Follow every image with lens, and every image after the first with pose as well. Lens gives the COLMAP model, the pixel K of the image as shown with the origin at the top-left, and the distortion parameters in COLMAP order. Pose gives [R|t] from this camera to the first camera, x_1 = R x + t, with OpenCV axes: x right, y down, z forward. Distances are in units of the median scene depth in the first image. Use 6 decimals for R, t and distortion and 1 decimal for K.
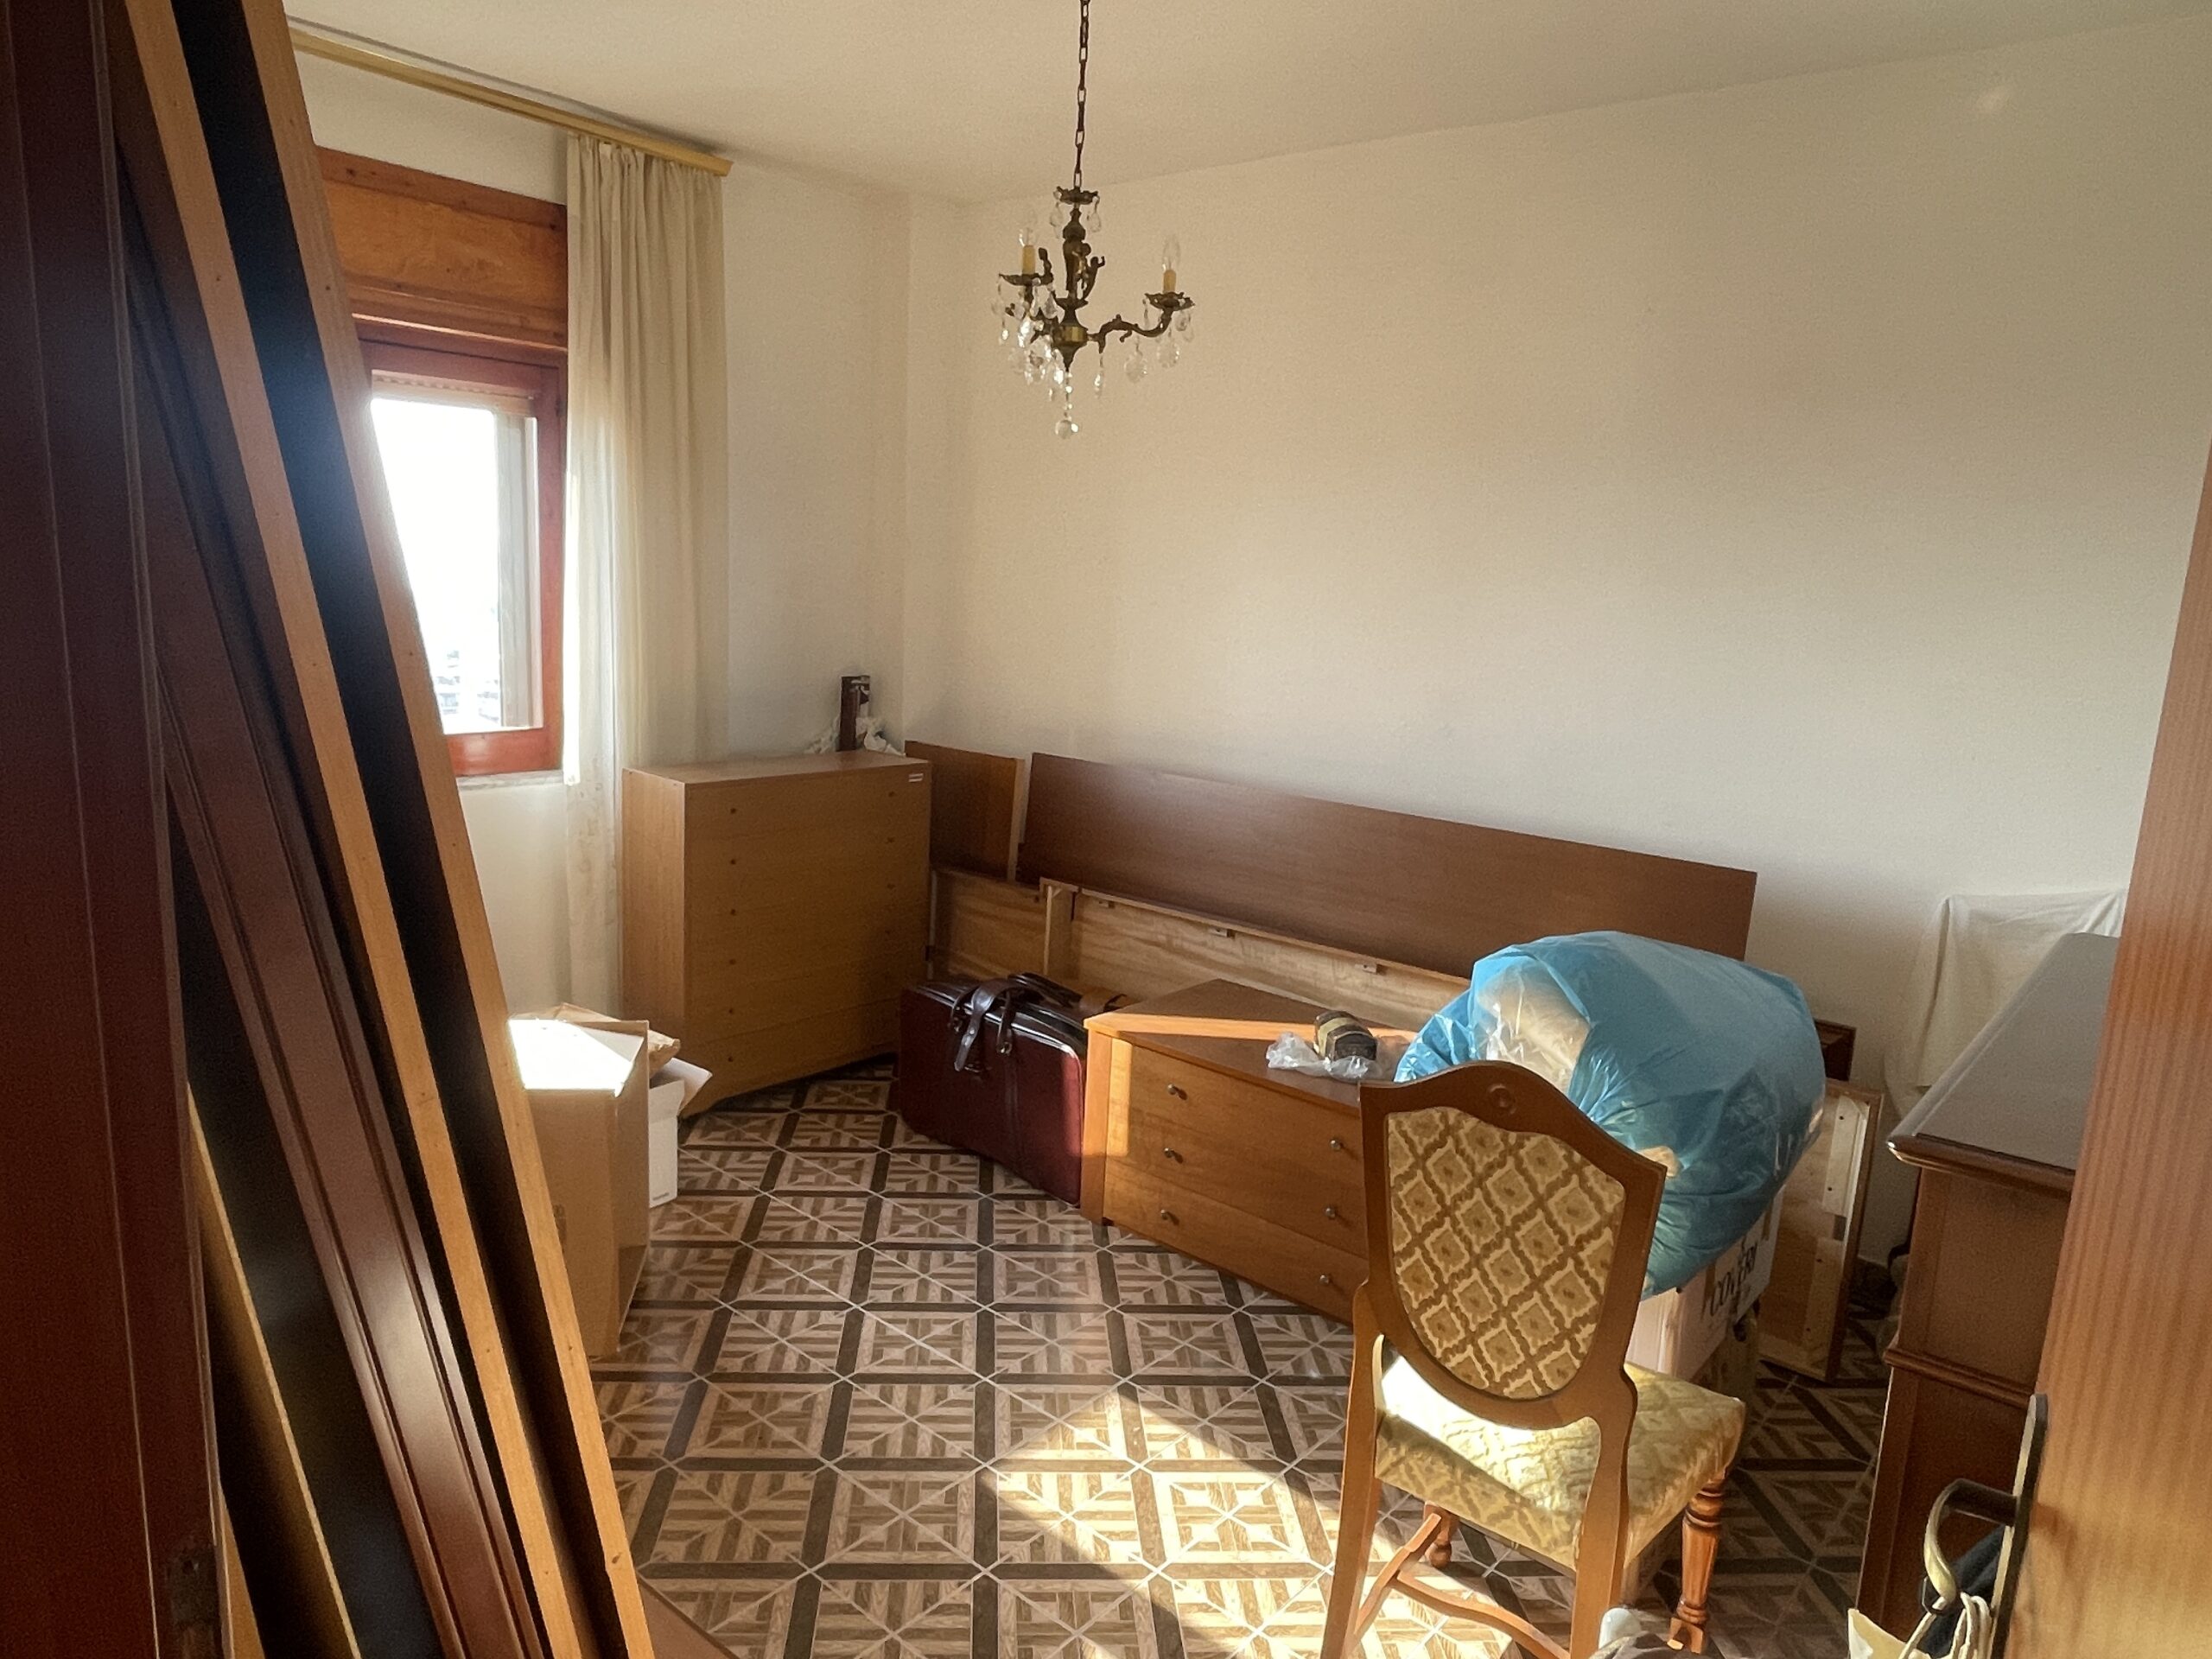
lens RADIAL K [[1425.1, 0, 1096.2], [0, 1425.1, 813.1], [0, 0, 1]] dist [0.038248, -0.064974]
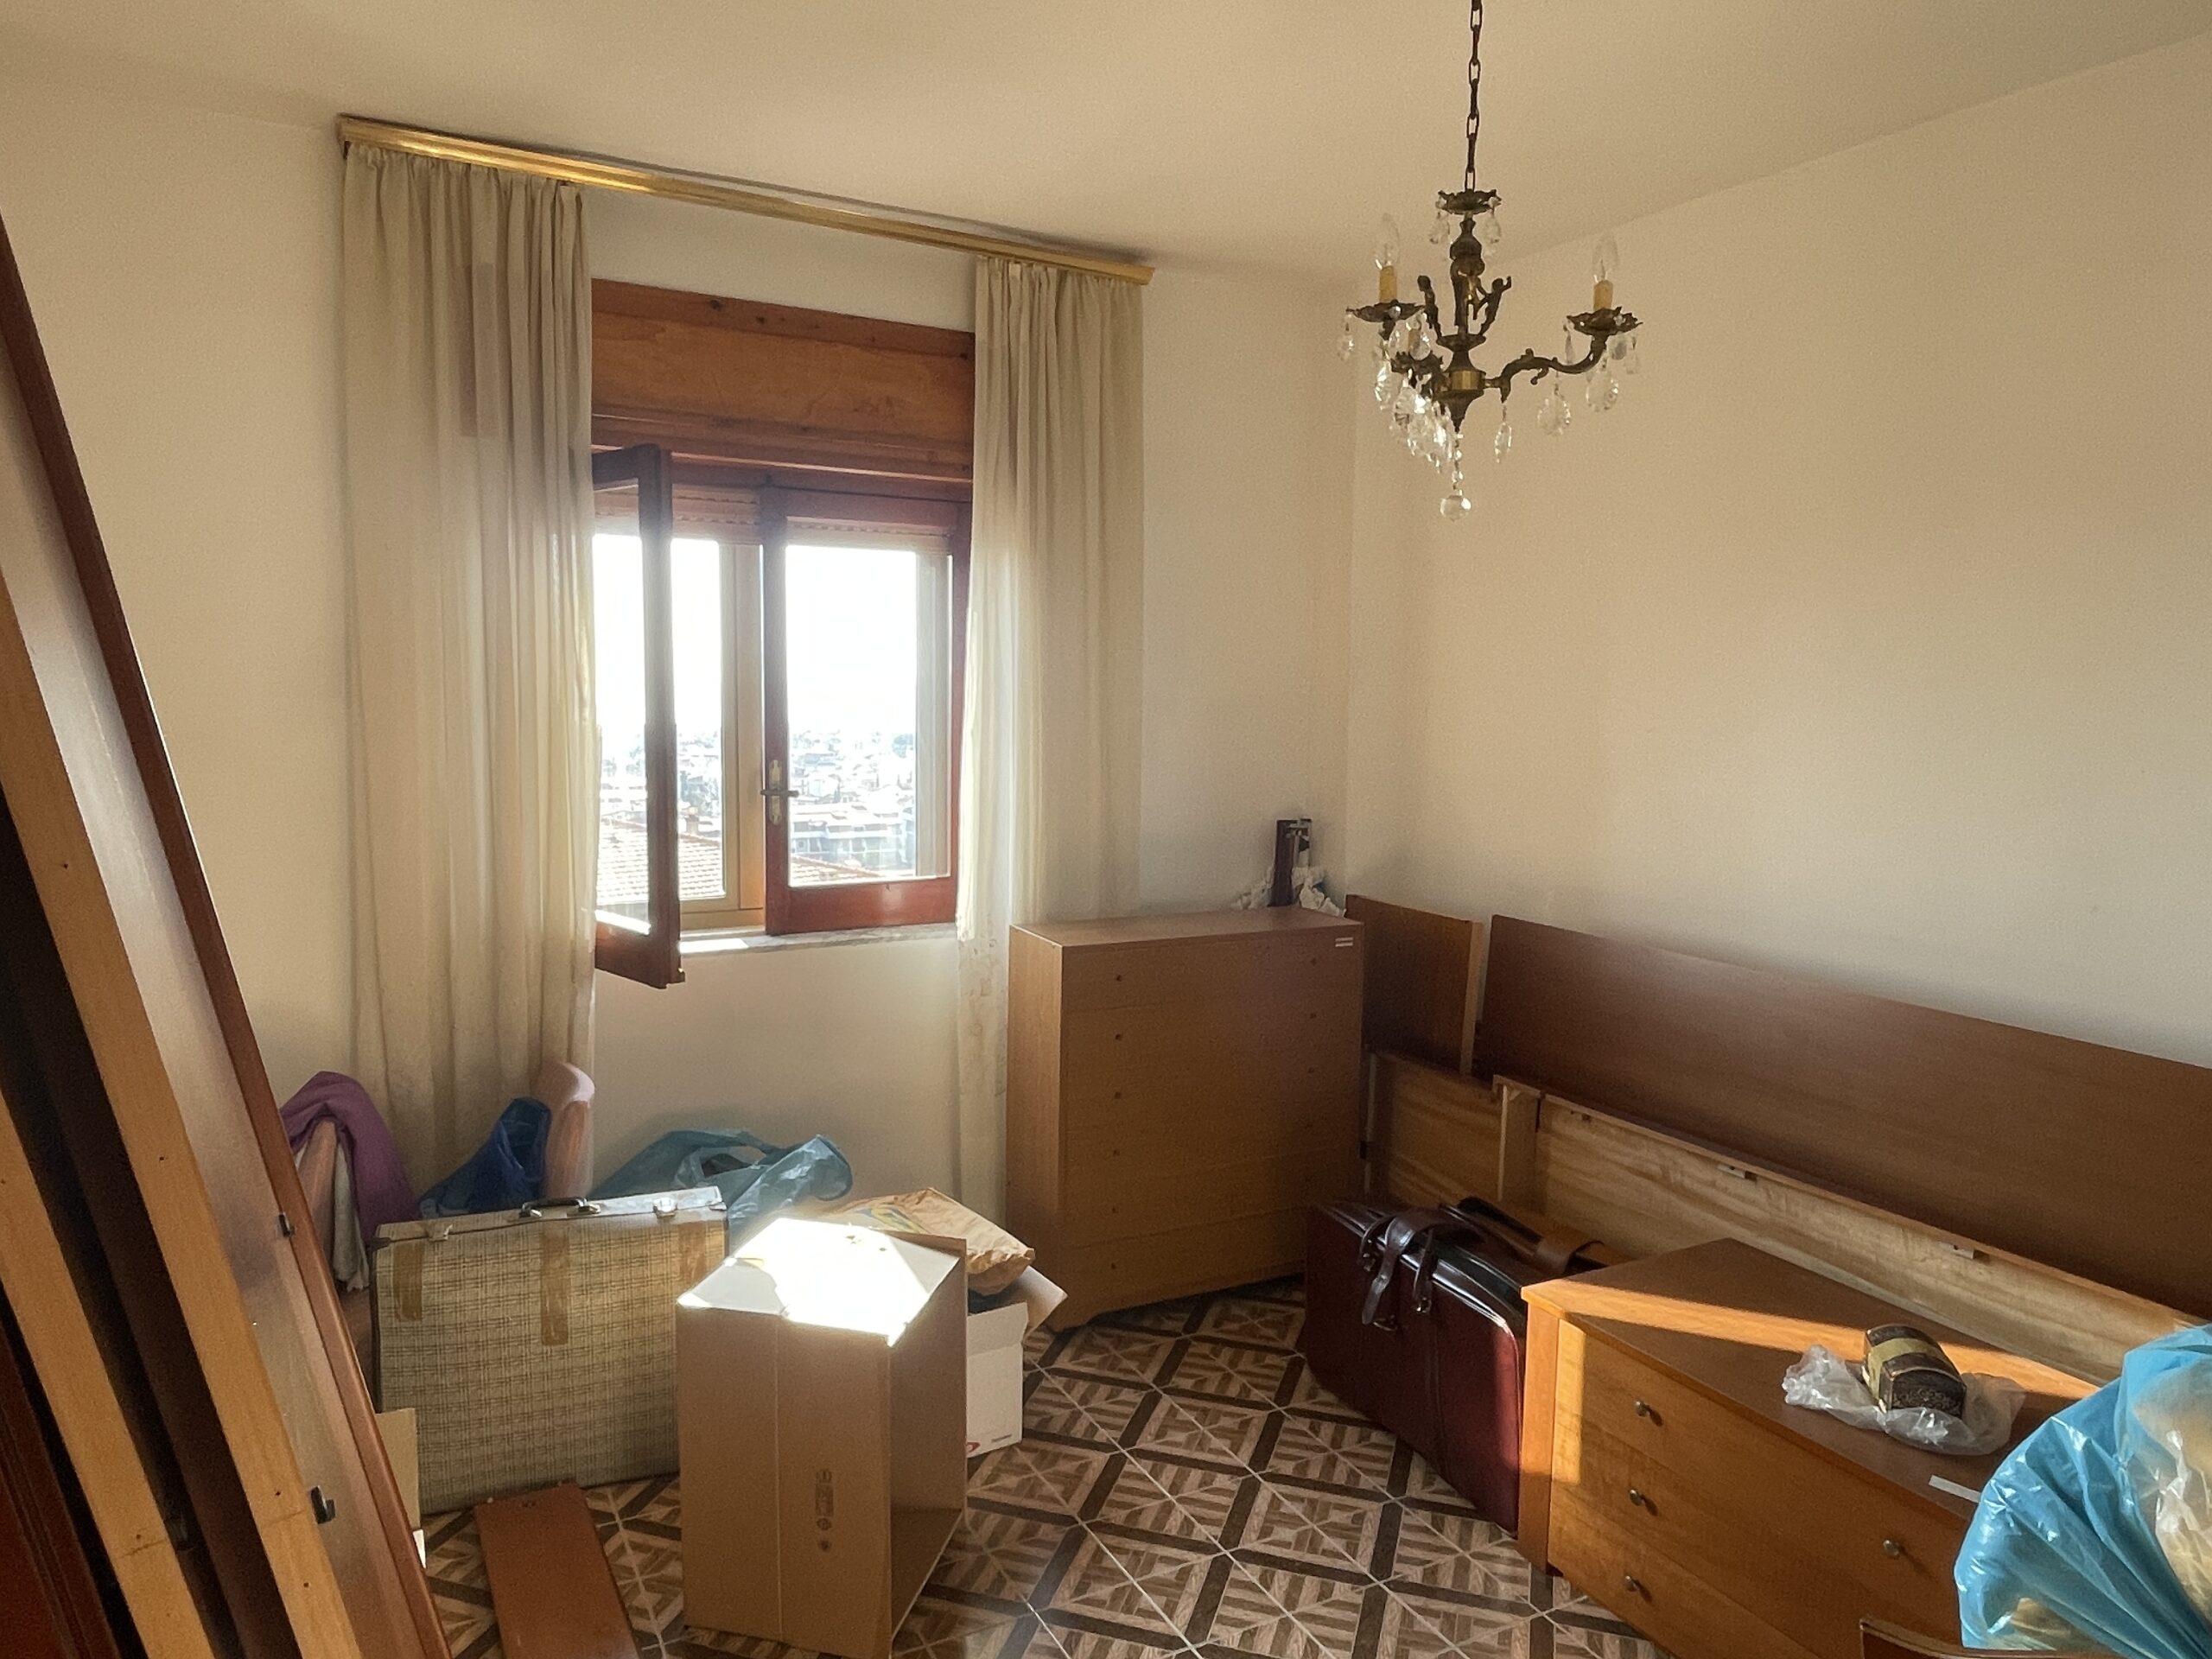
lens RADIAL K [[1425.1, 0, 1096.2], [0, 1425.1, 813.1], [0, 0, 1]] dist [0.038248, -0.064974]
pose [[0.927942, -0.000936, -0.372724, 0.061625], [-0.032384, 0.996013, -0.083124, -0.031143], [0.371316, 0.089205, 0.924212, 0.190167]]
